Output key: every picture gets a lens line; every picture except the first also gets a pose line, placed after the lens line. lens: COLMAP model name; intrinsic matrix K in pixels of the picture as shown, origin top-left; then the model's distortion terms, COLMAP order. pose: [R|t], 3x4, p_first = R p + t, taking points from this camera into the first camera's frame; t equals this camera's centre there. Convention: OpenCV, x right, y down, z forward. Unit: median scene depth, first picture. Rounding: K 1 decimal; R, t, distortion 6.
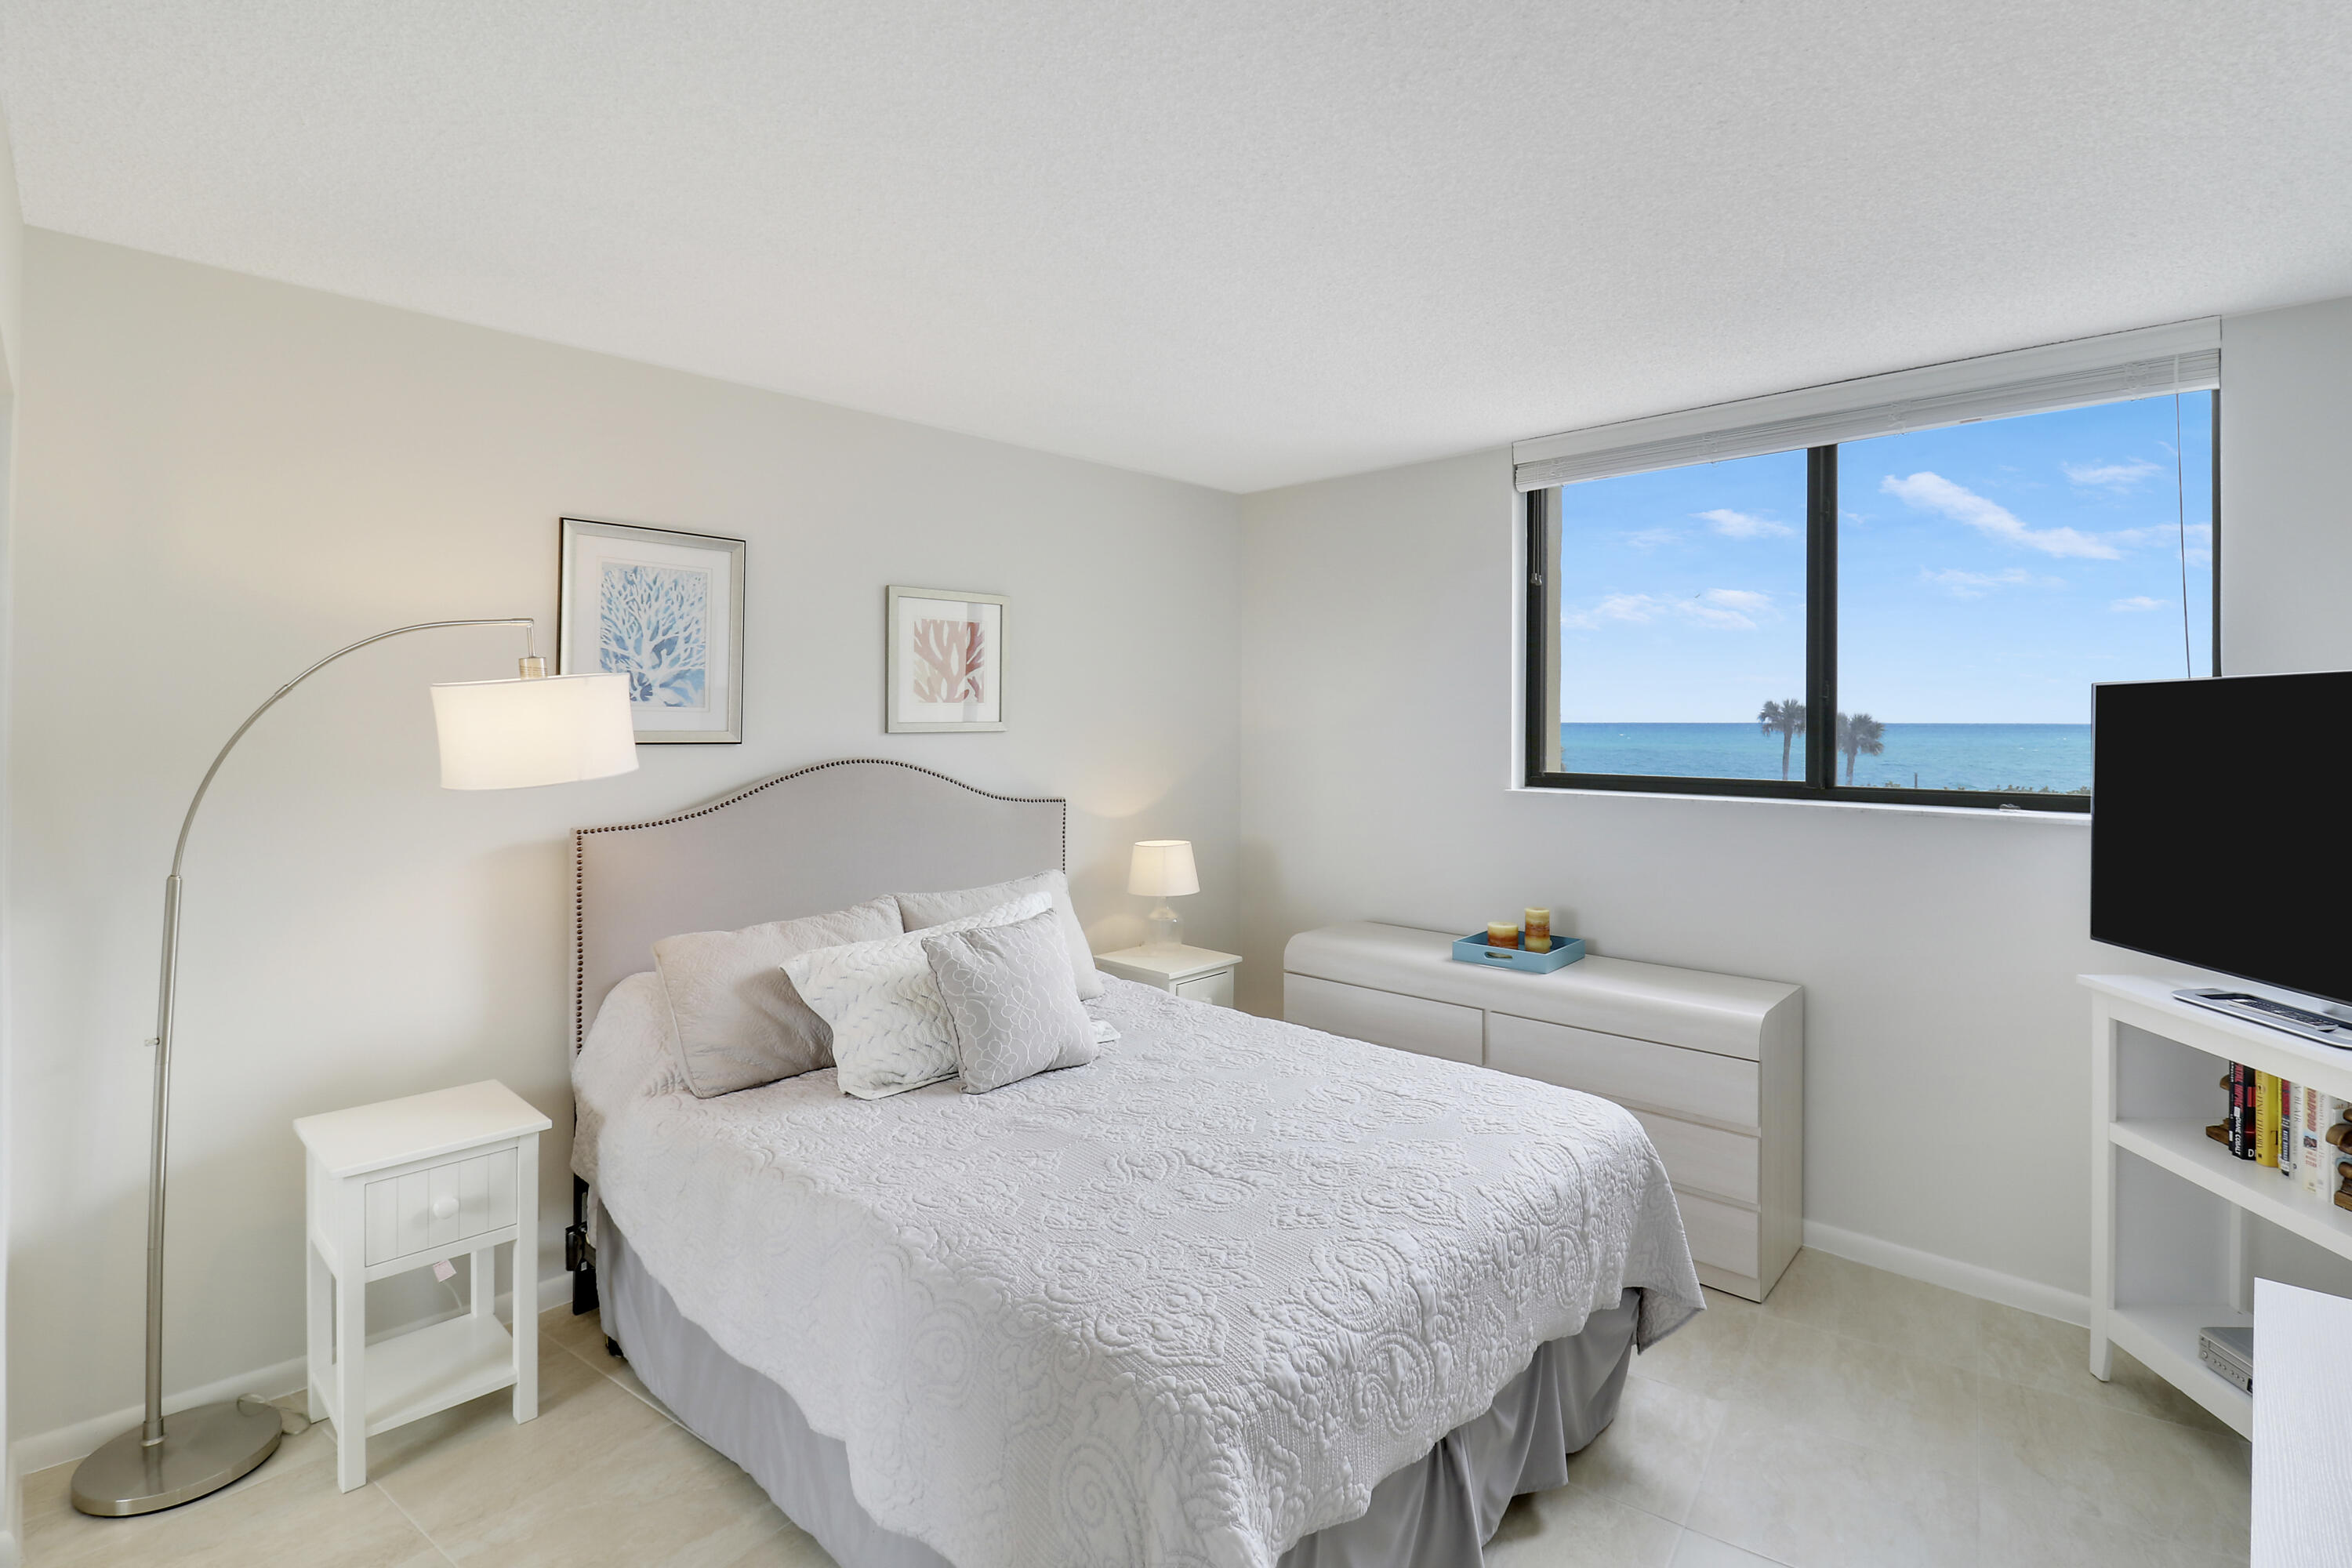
lens RADIAL K [[1101.1, 0, 1181.2], [0, 1101.1, 729.9], [0, 0, 1]] dist [-0.003294, -0.011038]
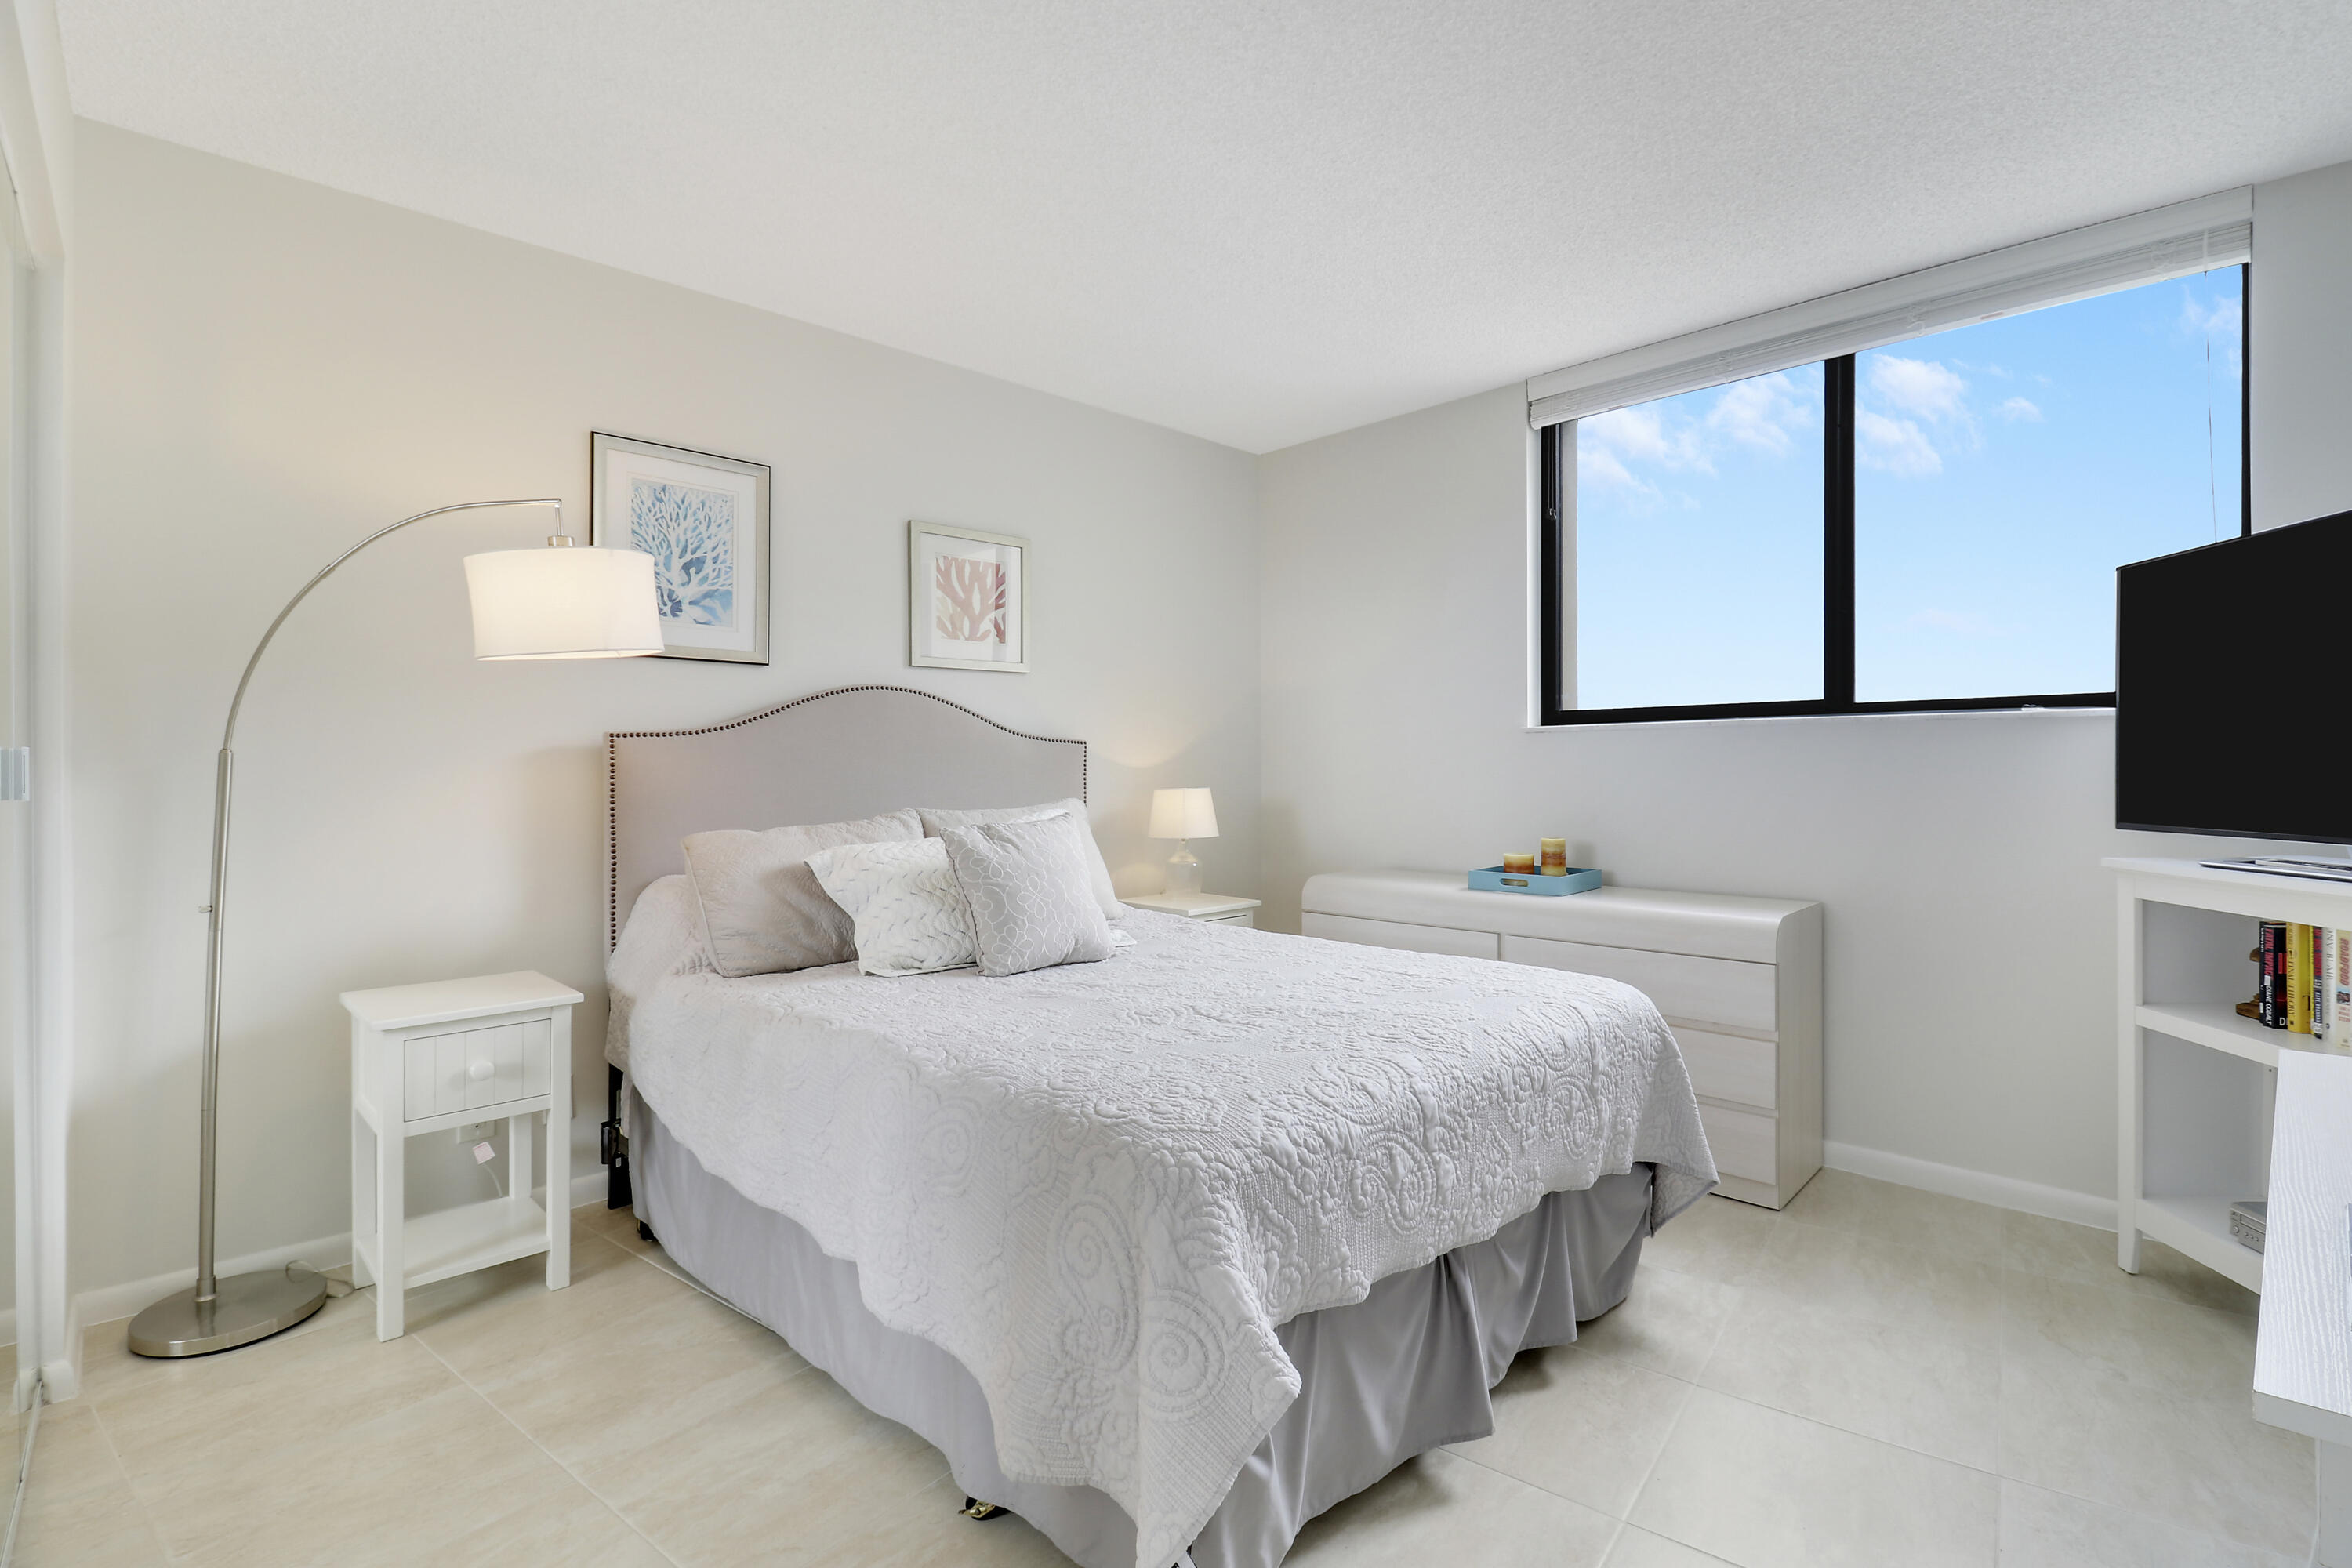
lens RADIAL K [[1076.7, 0, 1178.0], [0, 1076.7, 793.0], [0, 0, 1]] dist [-0.000067, -0.014559]
pose [[0.999366, -0.004011, -0.035383, 0.021446], [0.004218, 0.999975, 0.005762, 0.153945], [0.035359, -0.005907, 0.999357, 0.008684]]
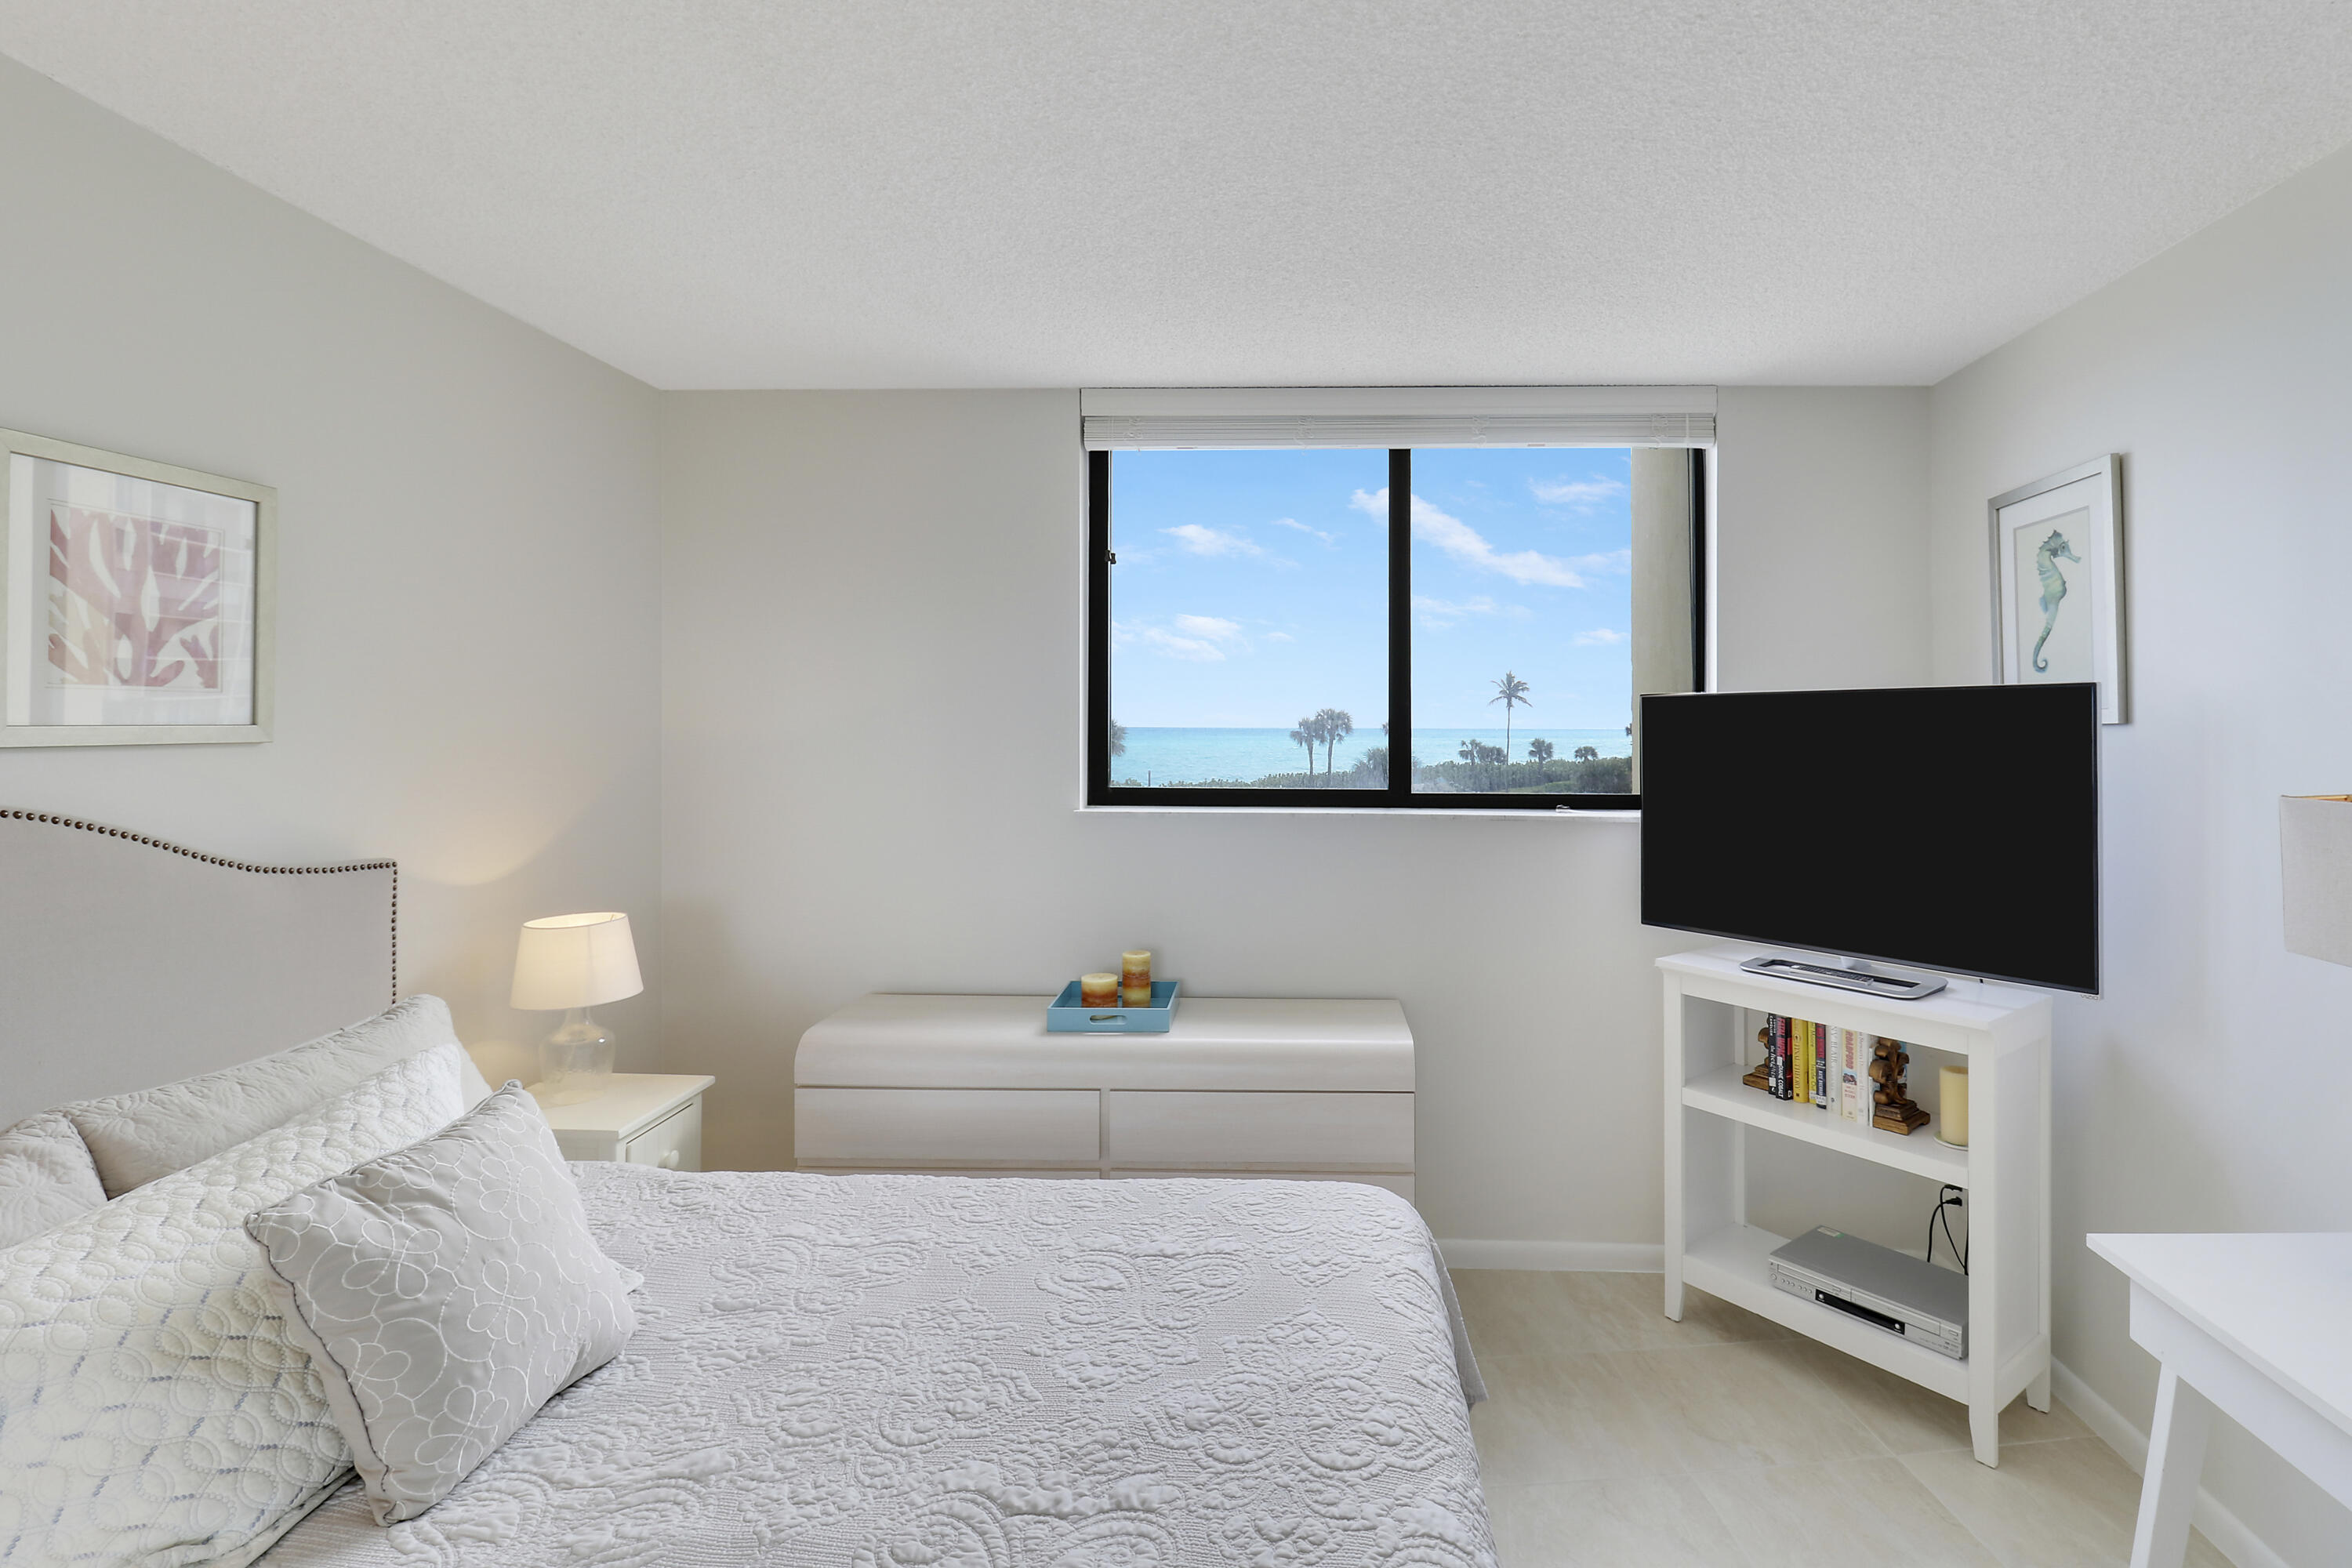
lens RADIAL K [[1131.4, 0, 1238.2], [0, 1131.4, 757.5], [0, 0, 1]] dist [-0.003363, -0.010603]
pose [[0.756858, -0.016209, 0.653378, -0.226480], [0.004736, 0.999802, 0.019317, -0.000071], [-0.653562, -0.011526, 0.756785, 0.412012]]
